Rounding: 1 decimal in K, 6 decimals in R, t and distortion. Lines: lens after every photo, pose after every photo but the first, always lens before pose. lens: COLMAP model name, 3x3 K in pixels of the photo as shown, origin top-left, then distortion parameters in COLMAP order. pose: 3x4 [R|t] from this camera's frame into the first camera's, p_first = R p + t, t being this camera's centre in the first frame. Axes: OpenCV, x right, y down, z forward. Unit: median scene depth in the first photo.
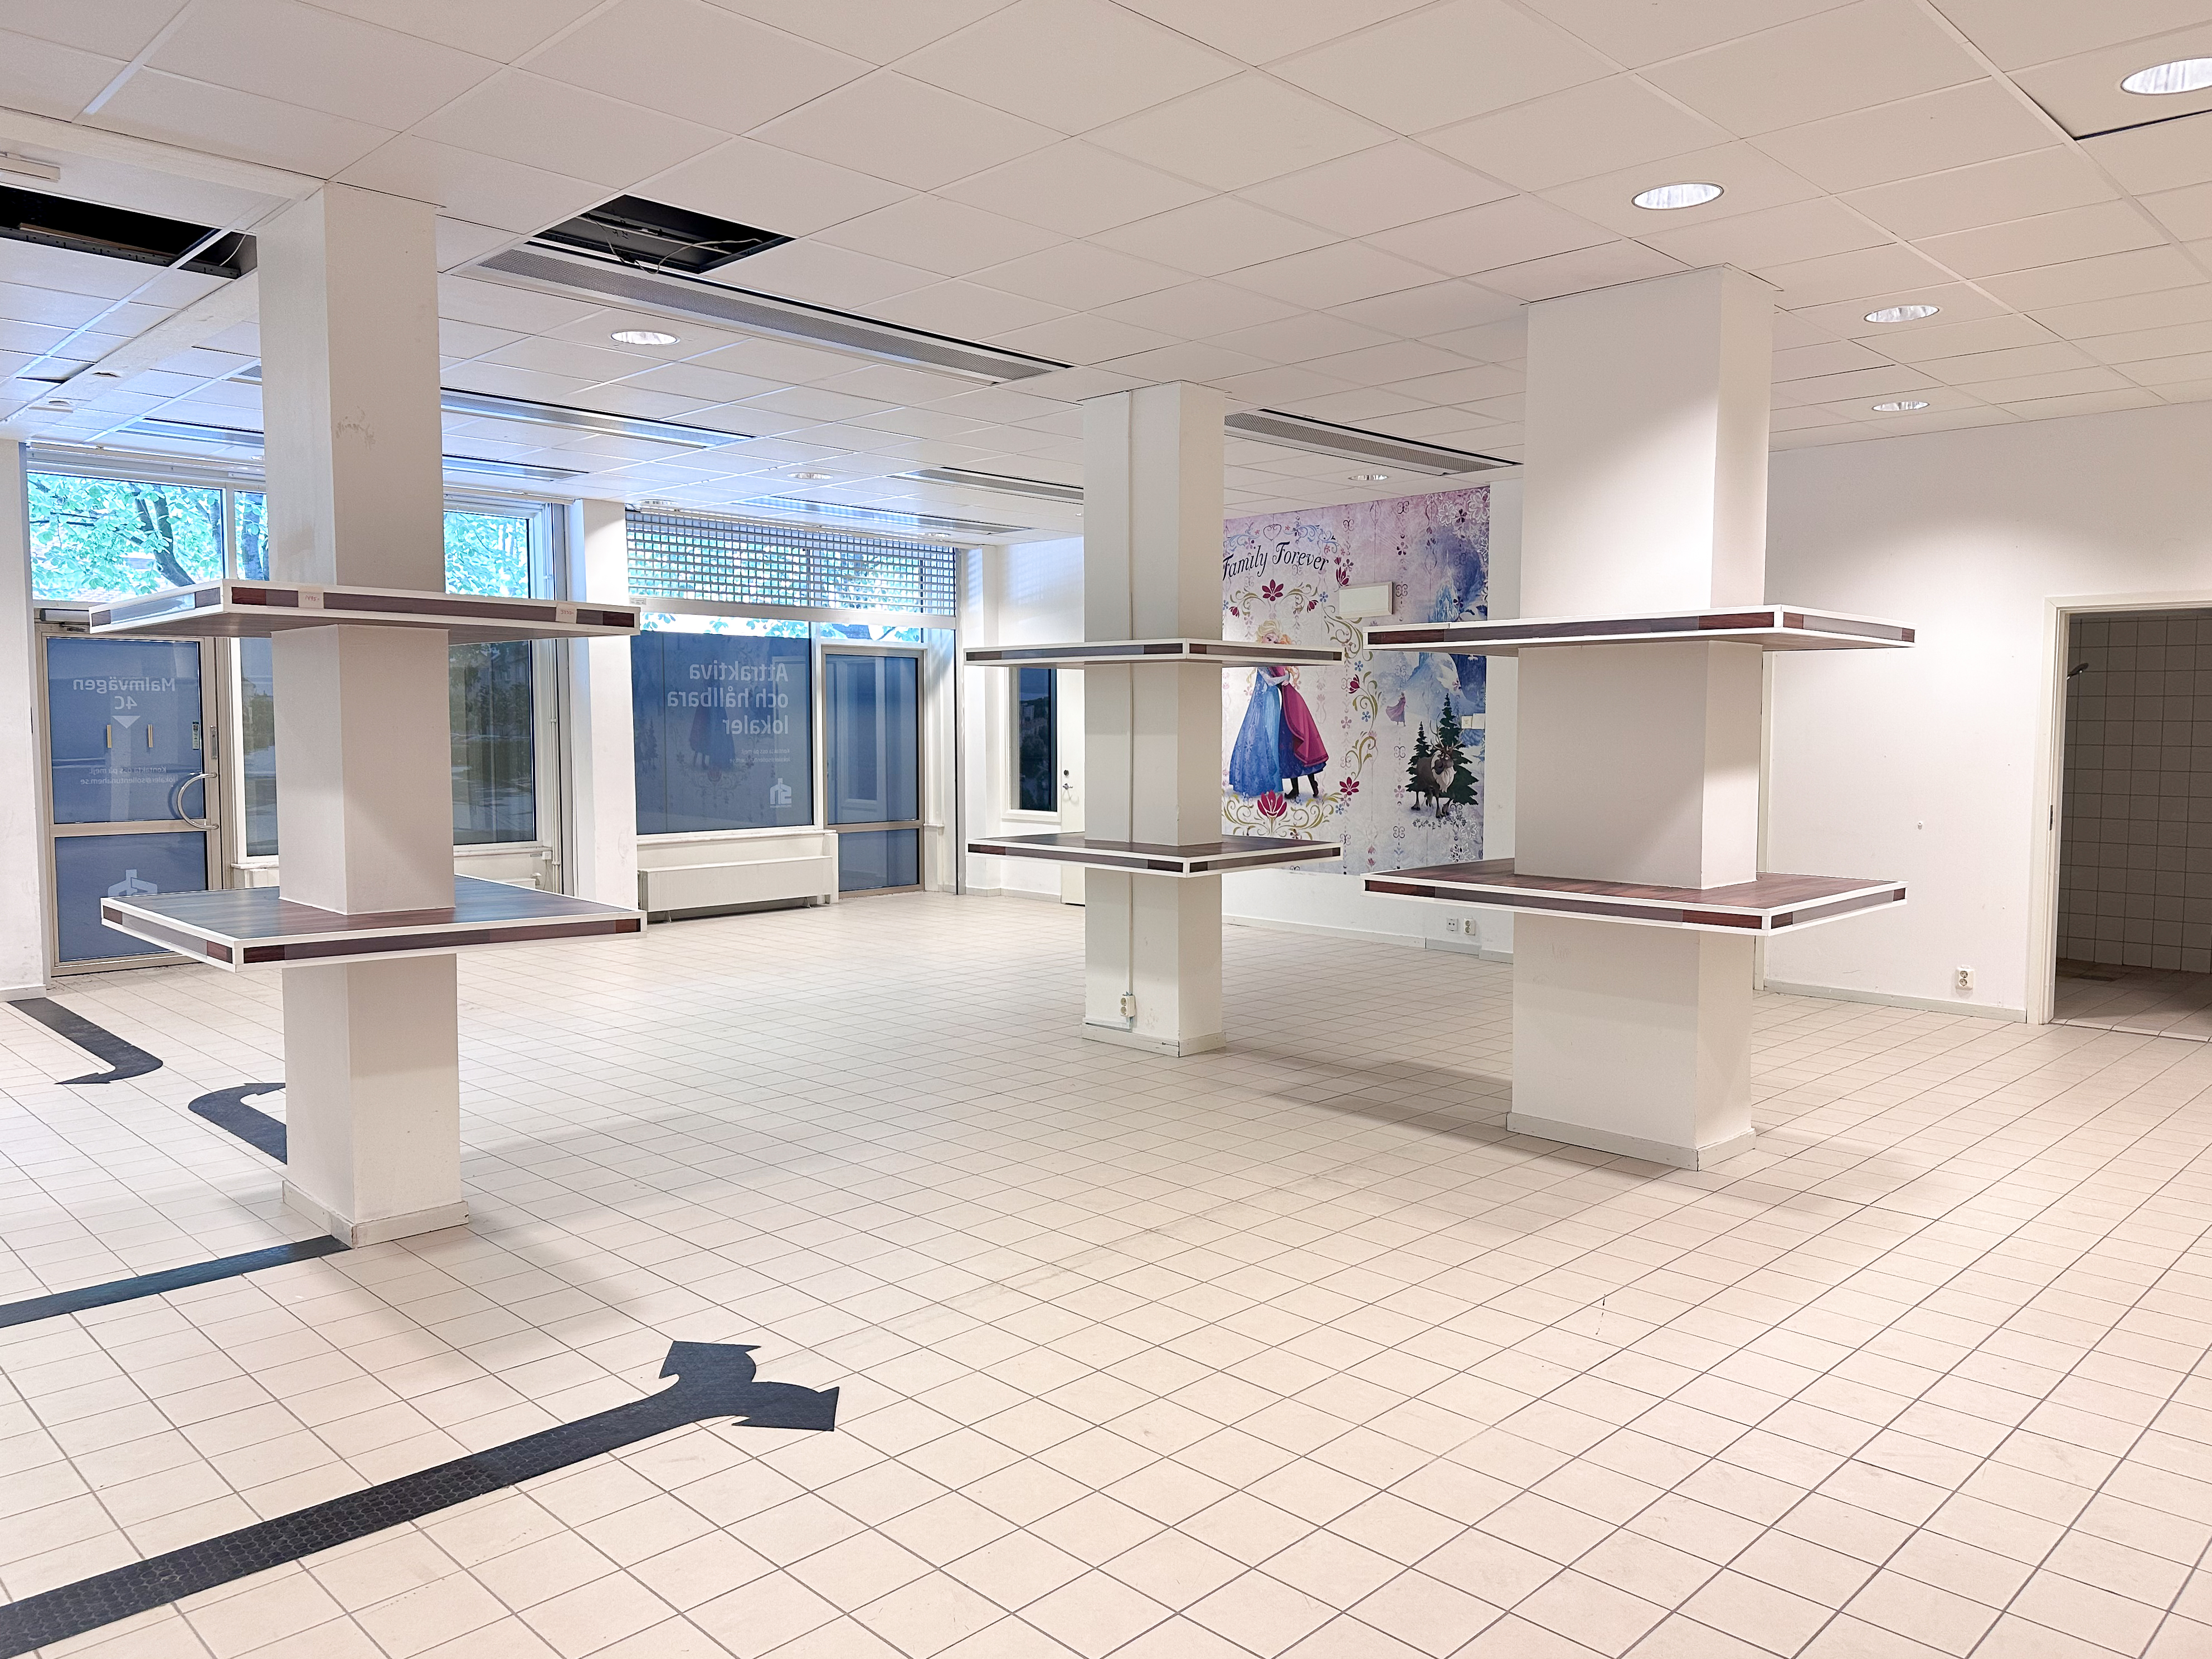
lens RADIAL K [[1533.0, 0, 1106.0], [0, 1533.0, 829.5], [0, 0, 1]] dist [0.092164, -0.130531]
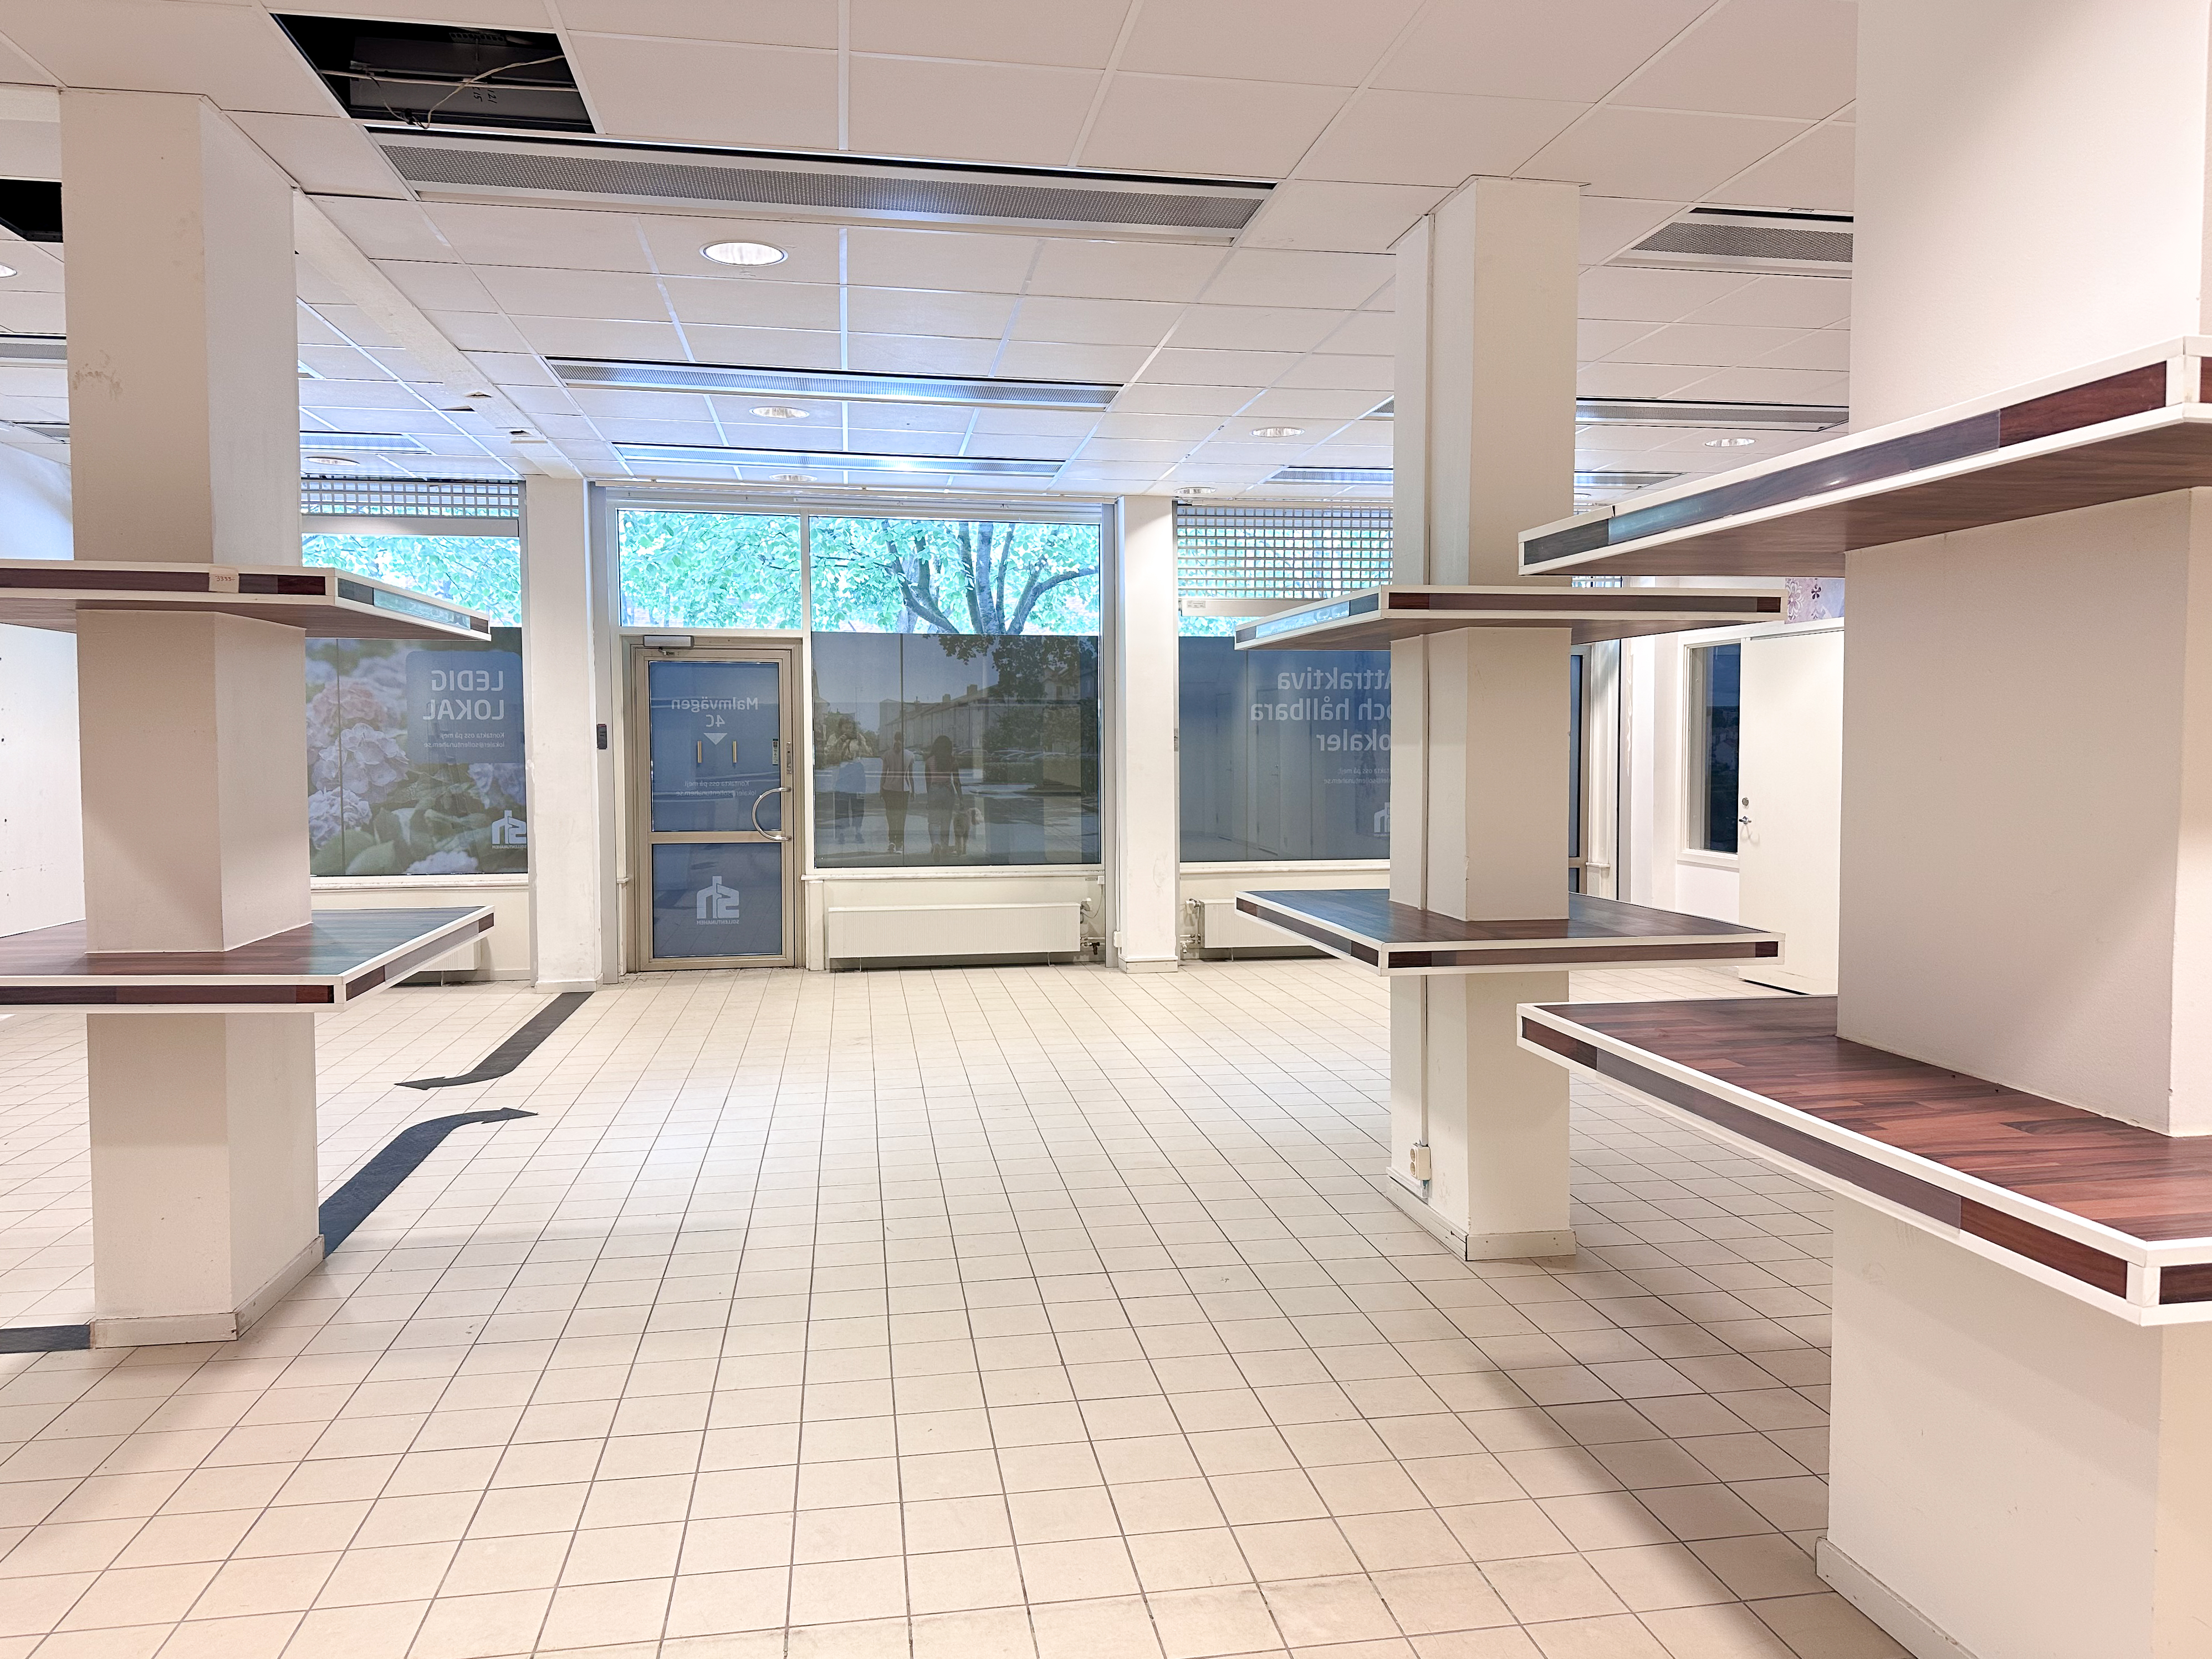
lens RADIAL K [[1533.1, 0, 1106.0], [0, 1533.1, 829.5], [0, 0, 1]] dist [0.092164, -0.130531]
pose [[0.822893, 0.029651, -0.567421, 0.269877], [-0.037497, 0.999294, -0.002160, -0.019181], [0.566957, 0.023054, 0.823425, 0.373291]]
